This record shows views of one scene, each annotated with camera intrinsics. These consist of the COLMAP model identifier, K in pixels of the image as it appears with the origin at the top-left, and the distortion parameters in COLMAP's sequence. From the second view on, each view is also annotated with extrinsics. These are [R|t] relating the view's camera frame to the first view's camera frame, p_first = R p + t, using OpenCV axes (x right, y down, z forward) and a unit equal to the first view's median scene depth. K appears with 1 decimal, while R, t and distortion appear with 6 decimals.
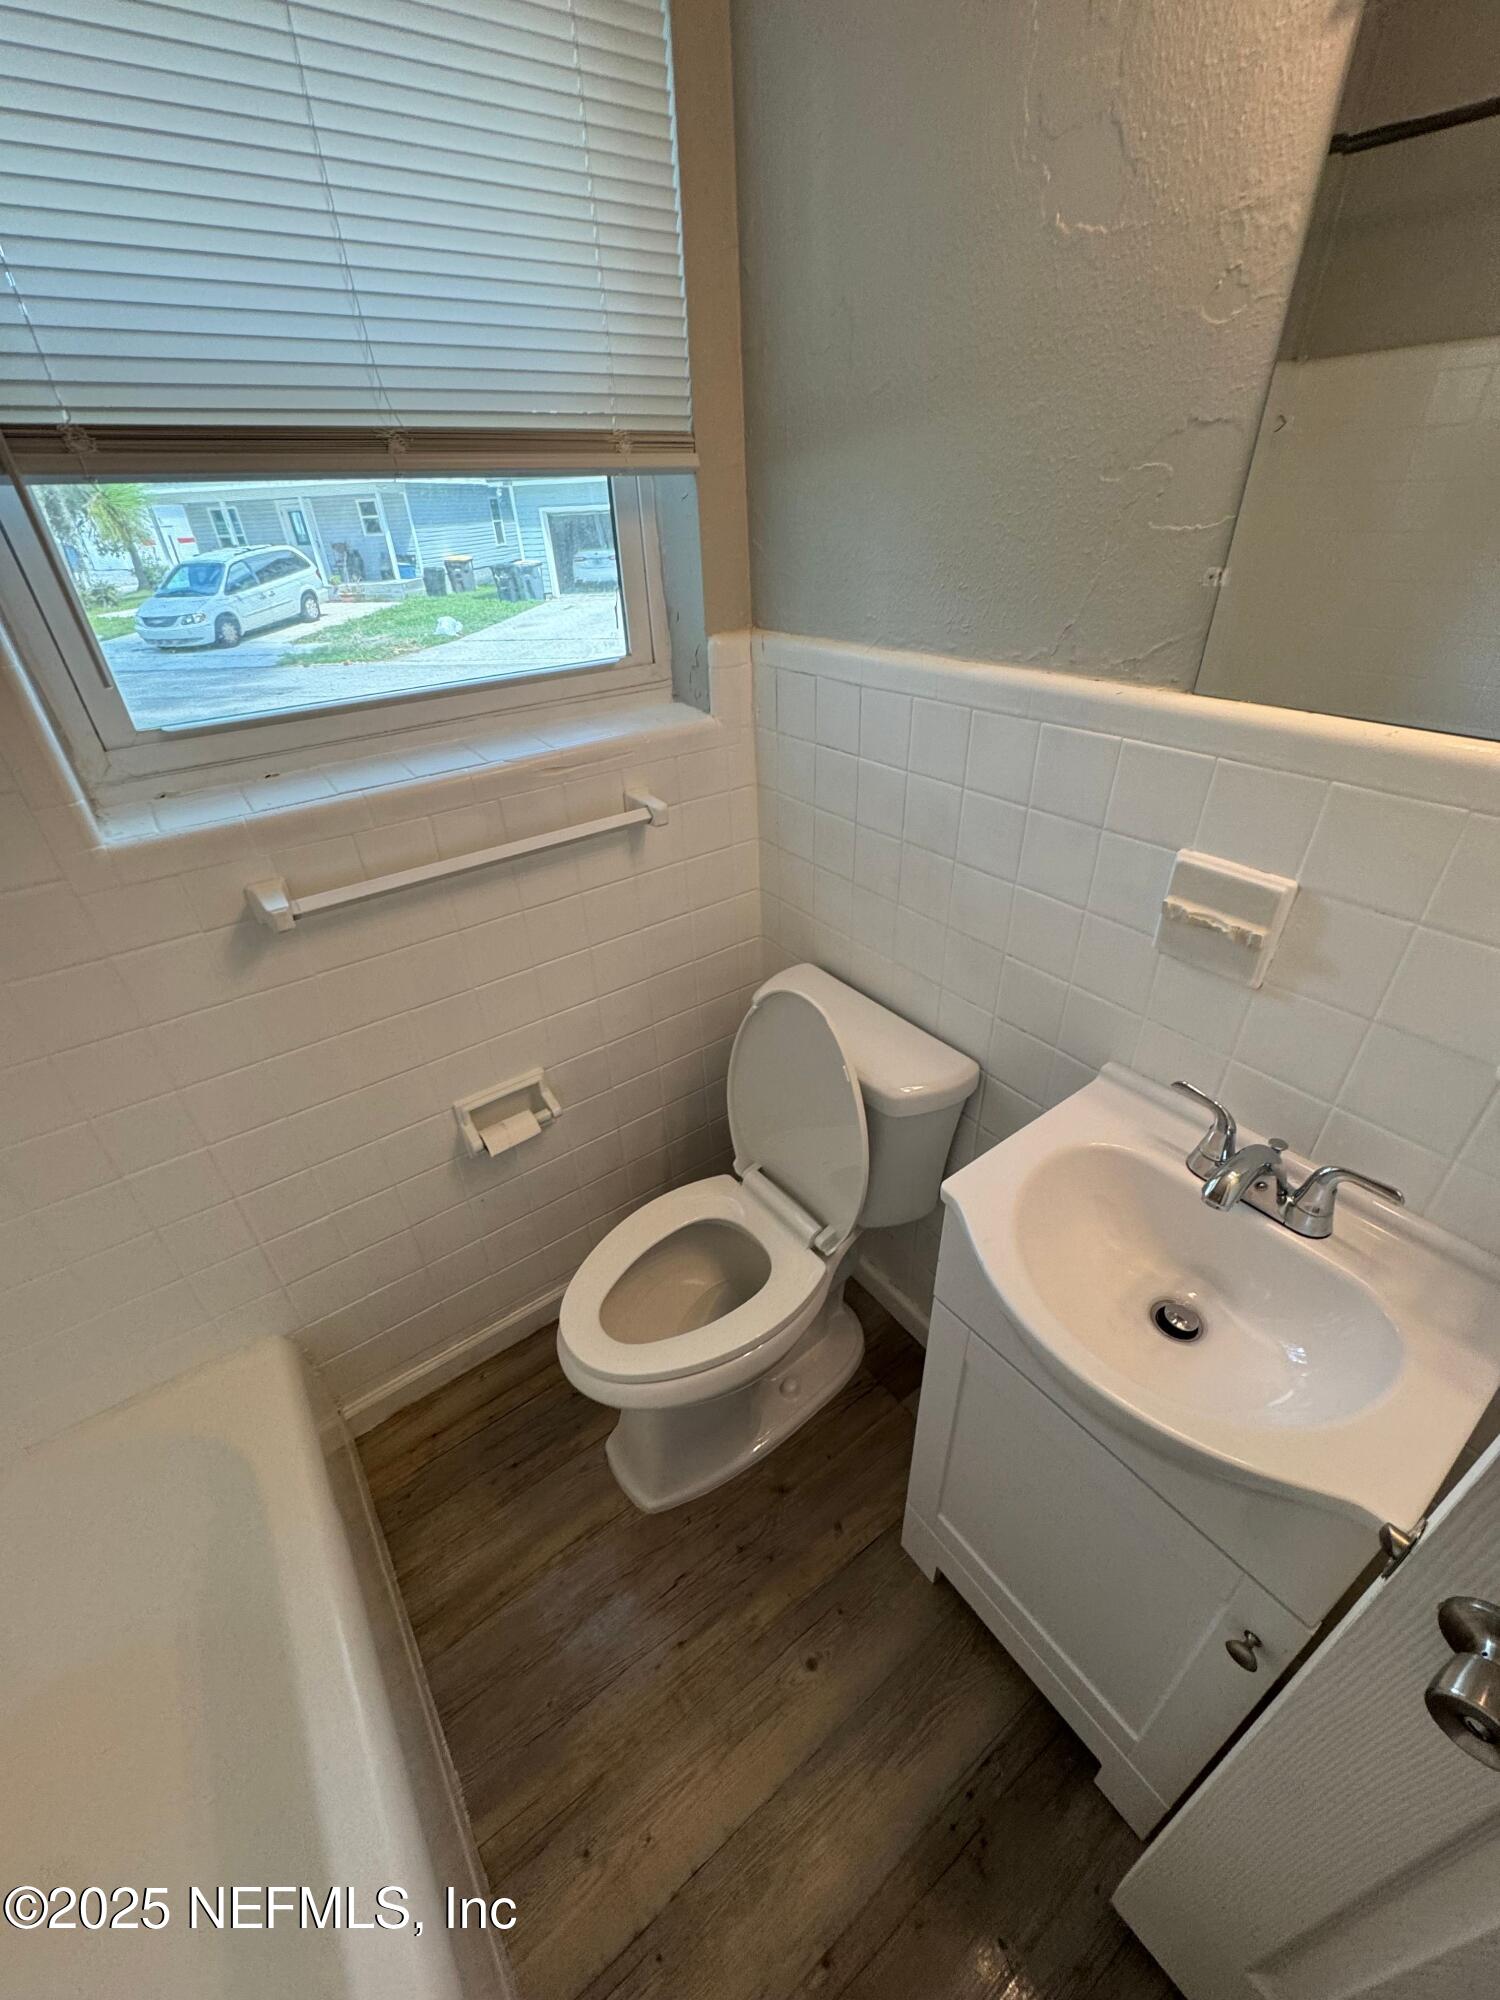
lens RADIAL K [[797.9, 0, 750.0], [0, 797.9, 1000.0], [0, 0, 1]] dist [-0.000696, 0.000059]
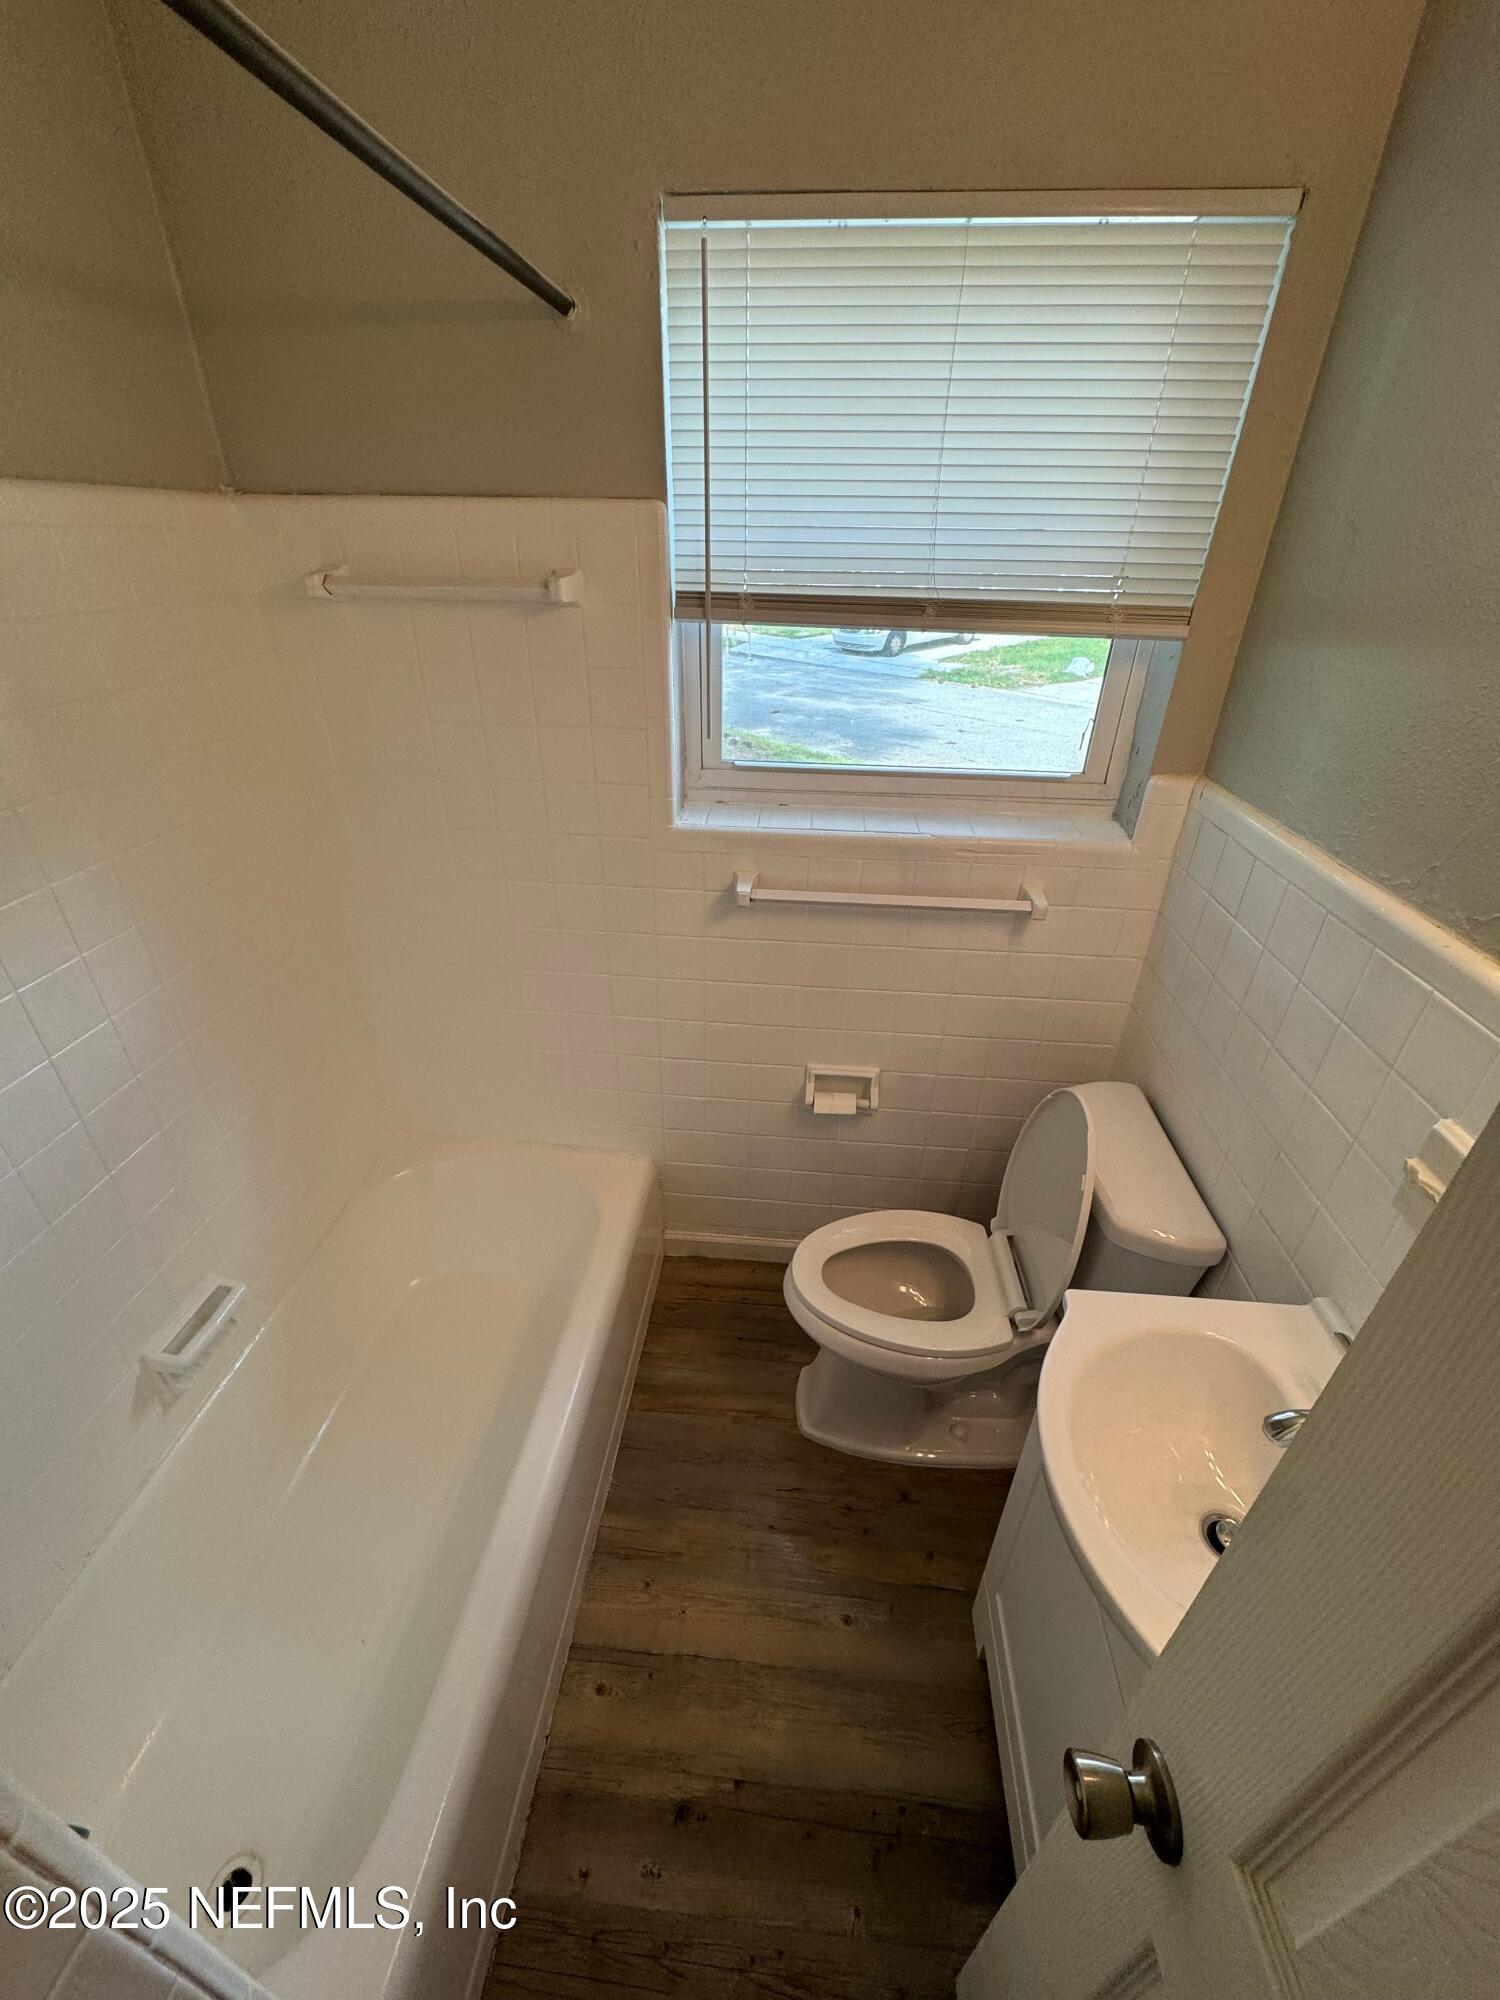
lens RADIAL K [[797.9, 0, 750.0], [0, 797.9, 1000.0], [0, 0, 1]] dist [-0.000696, 0.000059]
pose [[0.750190, 0.373207, -0.545832, 0.250273], [-0.390068, 0.916335, 0.090425, -0.052206], [0.533912, 0.145076, 0.833001, -0.176190]]
